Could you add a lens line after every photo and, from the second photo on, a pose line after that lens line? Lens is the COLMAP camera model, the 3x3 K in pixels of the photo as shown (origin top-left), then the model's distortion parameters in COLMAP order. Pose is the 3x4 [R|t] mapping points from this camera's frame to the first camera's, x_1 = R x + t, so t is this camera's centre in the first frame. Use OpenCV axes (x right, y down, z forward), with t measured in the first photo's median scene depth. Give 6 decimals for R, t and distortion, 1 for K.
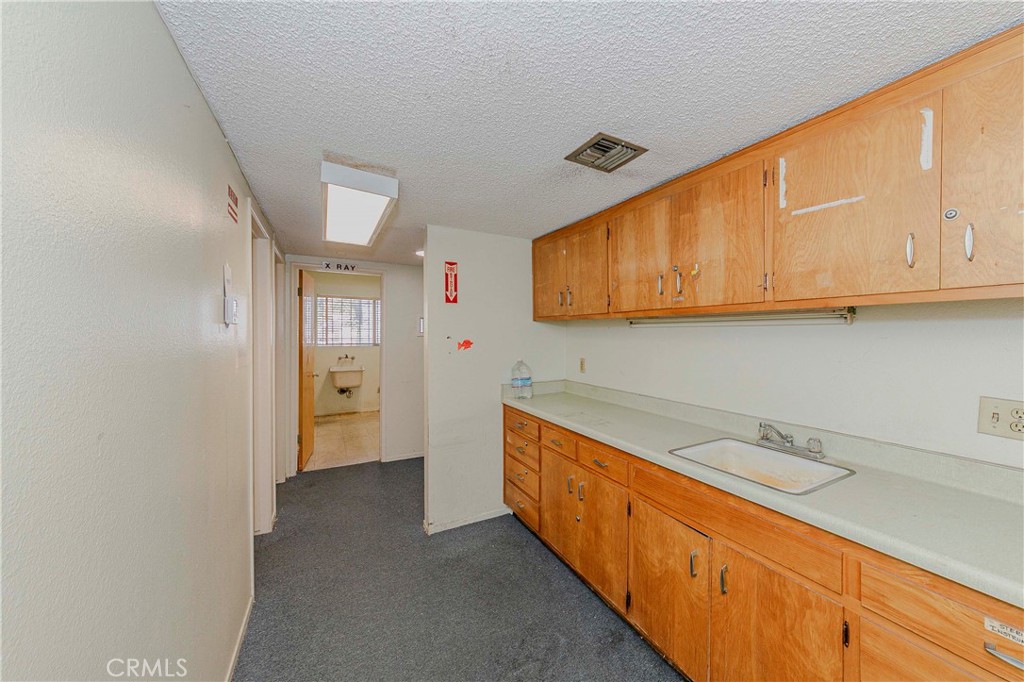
lens RADIAL K [[367.6, 0, 512.0], [0, 367.6, 341.0], [0, 0, 1]] dist [0.000127, 0.000018]
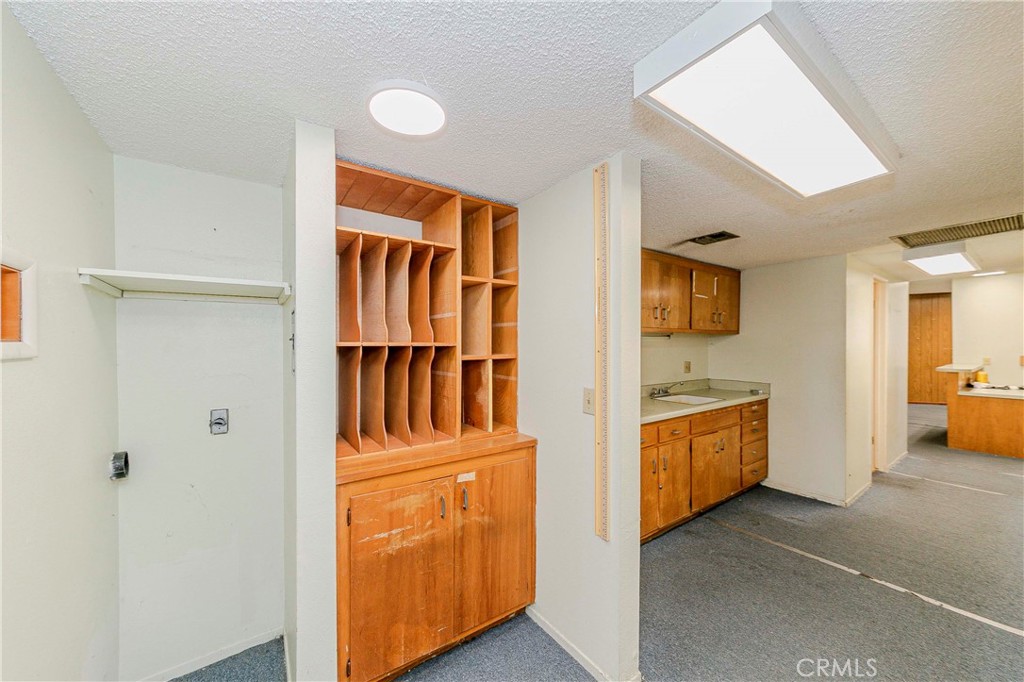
lens RADIAL K [[367.6, 0, 512.0], [0, 367.6, 341.0], [0, 0, 1]] dist [0.000127, 0.000018]
pose [[-0.141956, 0.000221, 0.989873, -1.124468], [0.011483, 0.999933, 0.001423, -0.036850], [-0.989806, 0.011569, -0.141949, 1.874093]]
